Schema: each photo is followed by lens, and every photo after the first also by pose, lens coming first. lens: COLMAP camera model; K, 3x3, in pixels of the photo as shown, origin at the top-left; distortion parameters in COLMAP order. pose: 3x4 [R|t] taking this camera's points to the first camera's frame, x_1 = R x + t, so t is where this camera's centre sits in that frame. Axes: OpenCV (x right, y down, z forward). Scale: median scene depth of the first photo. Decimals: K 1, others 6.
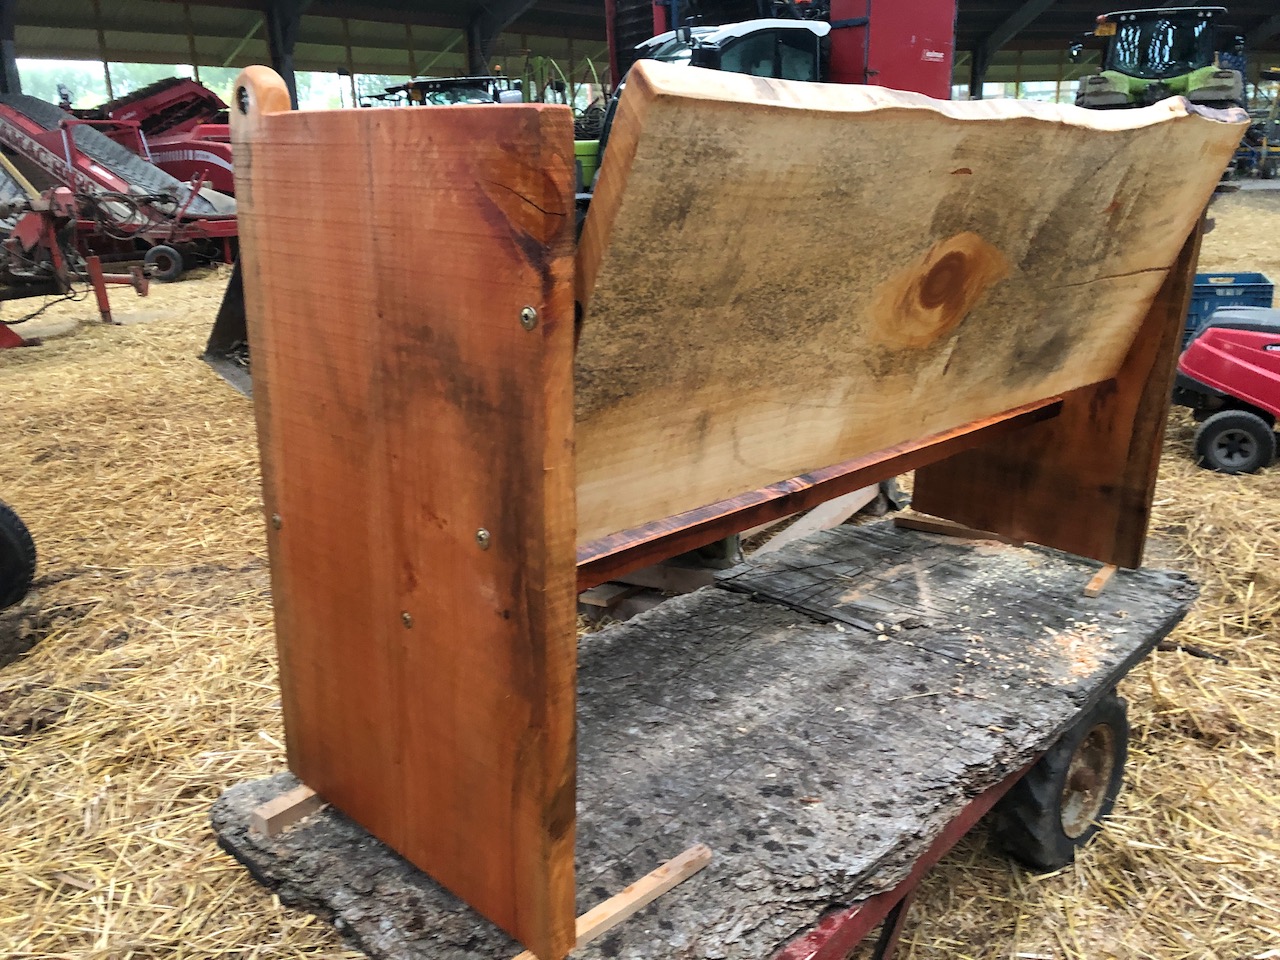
lens RADIAL K [[1048.0, 0, 644.0], [0, 1048.0, 468.2], [0, 0, 1]] dist [0.033998, -0.026956]
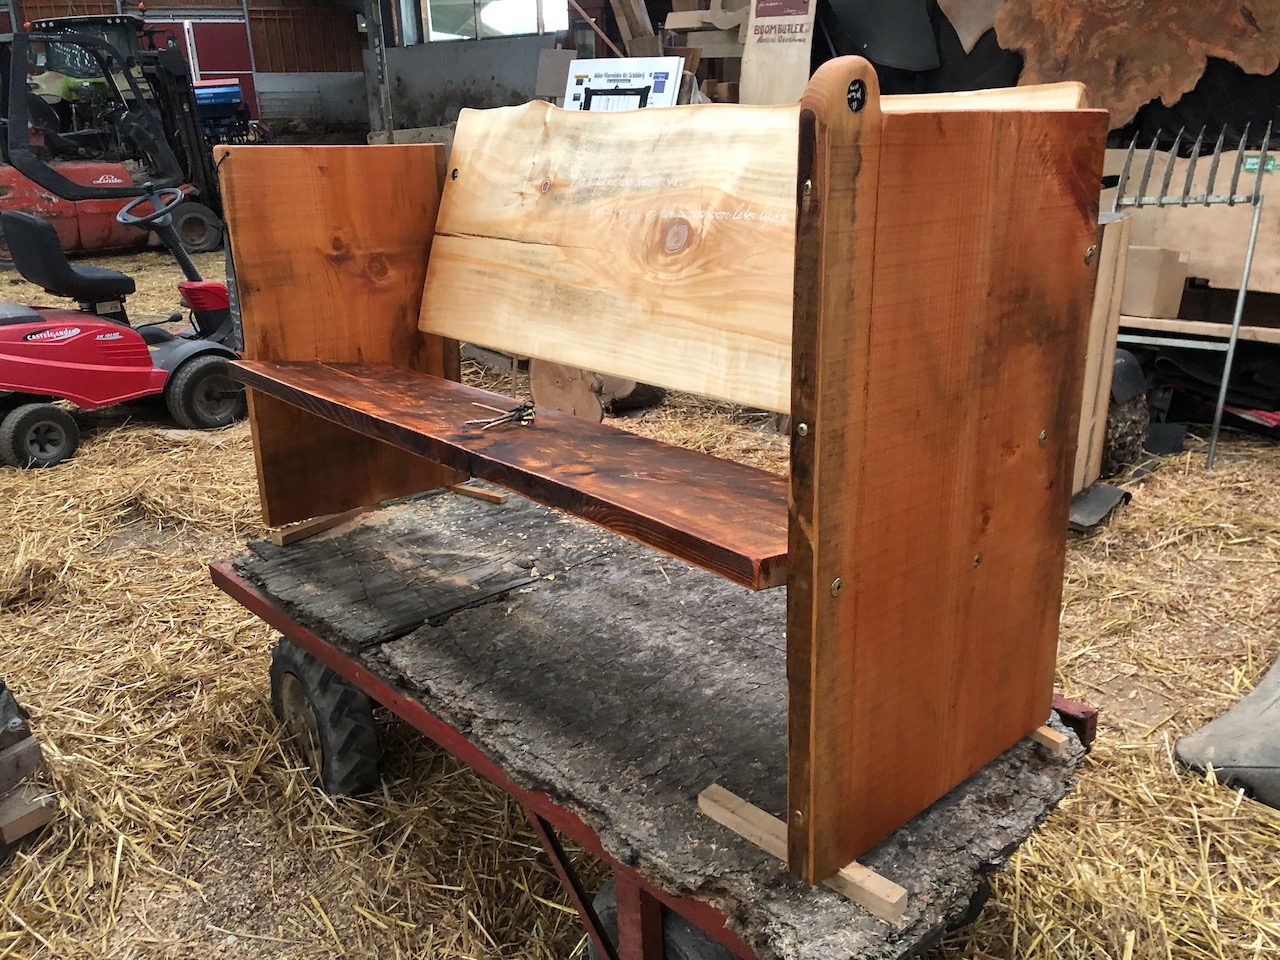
lens RADIAL K [[1048.0, 0, 641.3], [0, 1048.0, 462.0], [0, 0, 1]] dist [0.033998, -0.026956]
pose [[0.106263, -0.307543, 0.945582, -1.084325], [0.304069, 0.915462, 0.263576, -0.300757], [-0.946705, 0.259514, 0.190794, 0.912445]]
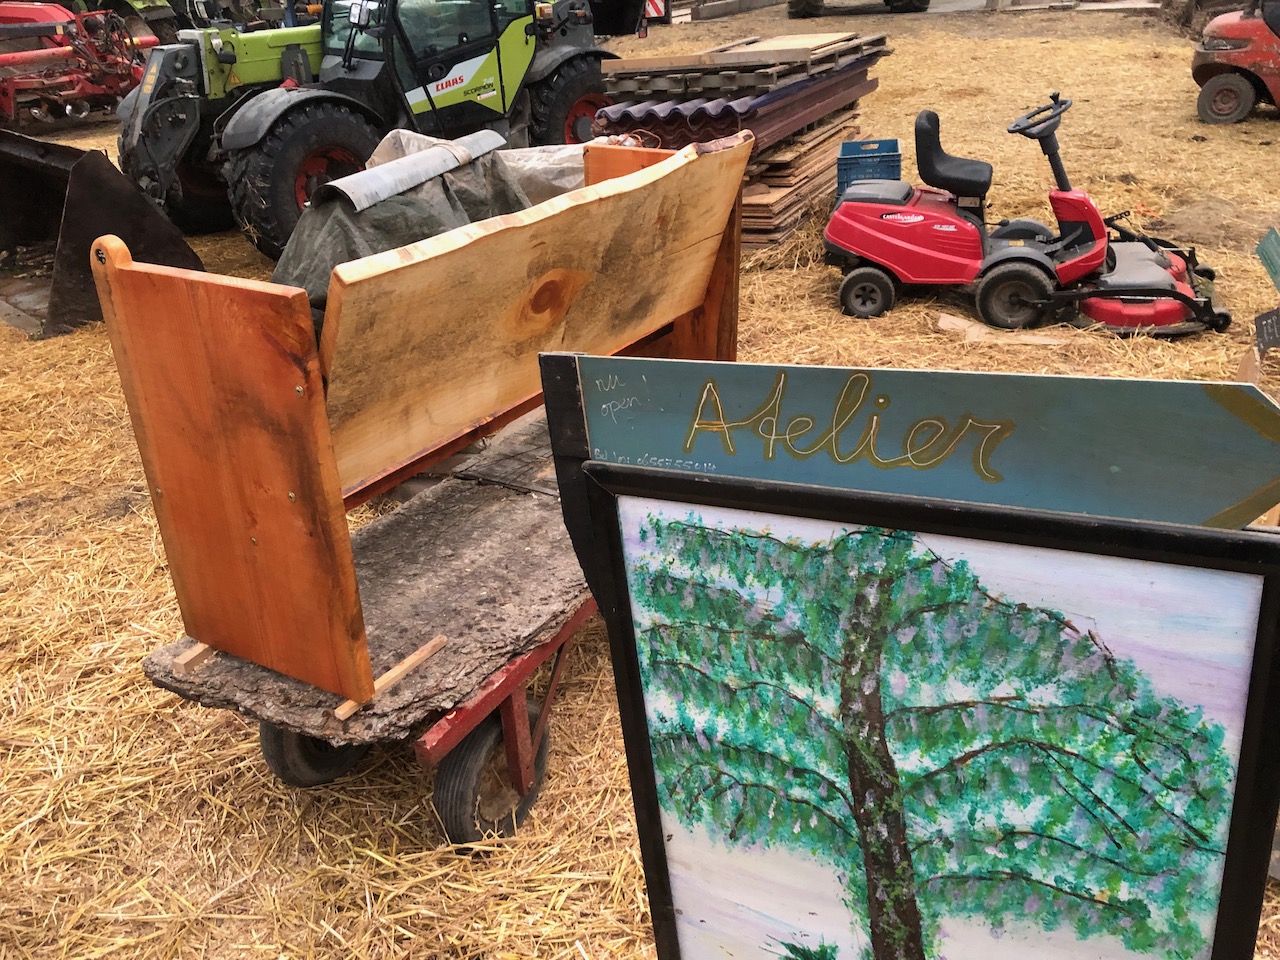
lens RADIAL K [[1048.0, 0, 646.0], [0, 1048.0, 475.4], [0, 0, 1]] dist [0.033998, -0.026956]
pose [[0.973537, -0.135353, 0.184132, 0.094279], [0.104096, 0.979936, 0.169969, -0.171059], [-0.203443, -0.146304, 0.968094, -0.728616]]
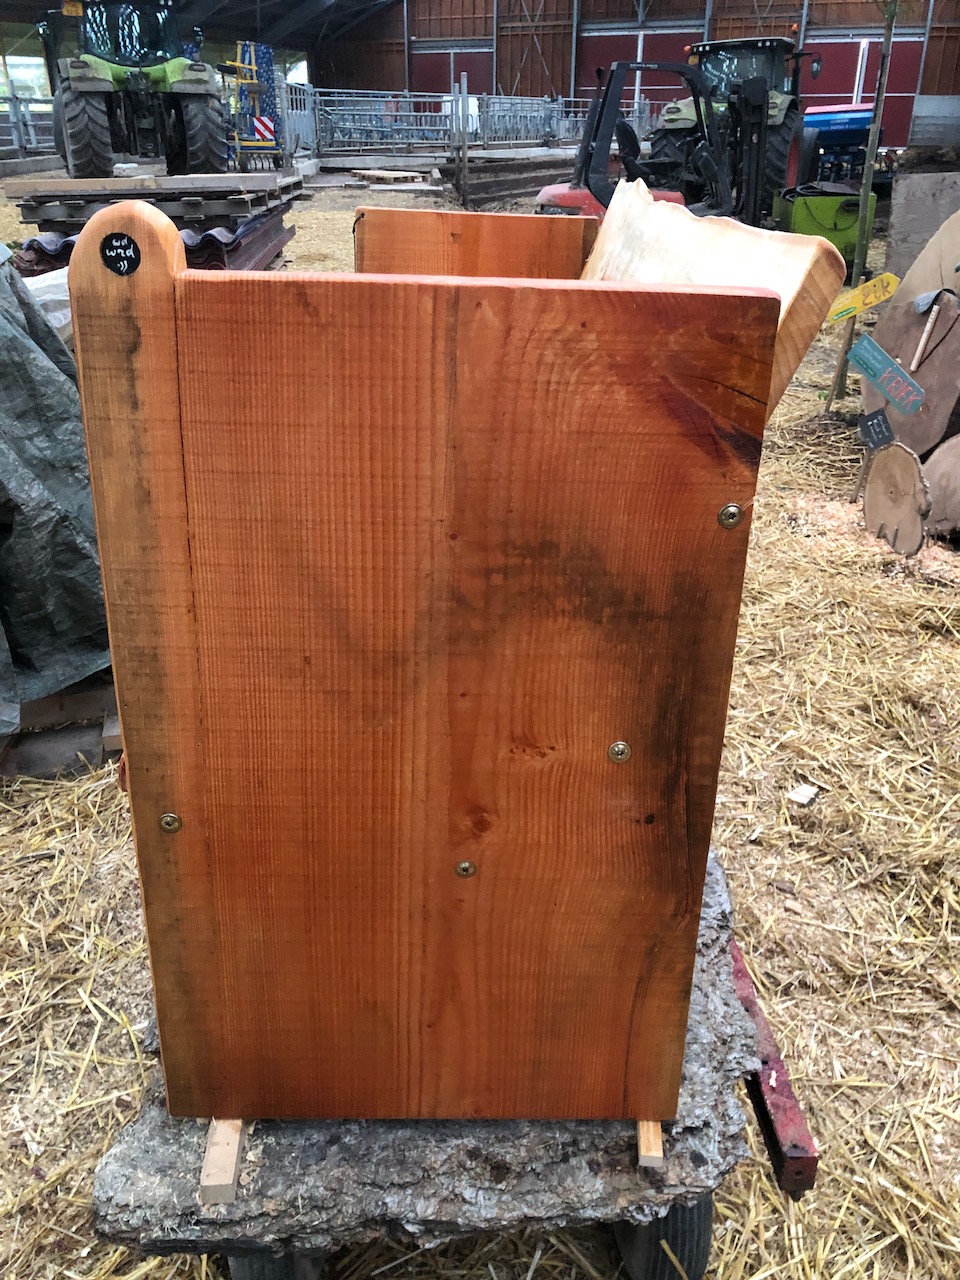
lens RADIAL K [[1048.0, 0, 489.7], [0, 1048.0, 603.4], [0, 0, 1]] dist [0.033998, -0.026956]
pose [[0.725133, -0.259458, 0.637858, -0.584391], [0.176002, 0.965366, 0.192593, -0.189313], [-0.665736, -0.027392, 0.745684, 0.291843]]
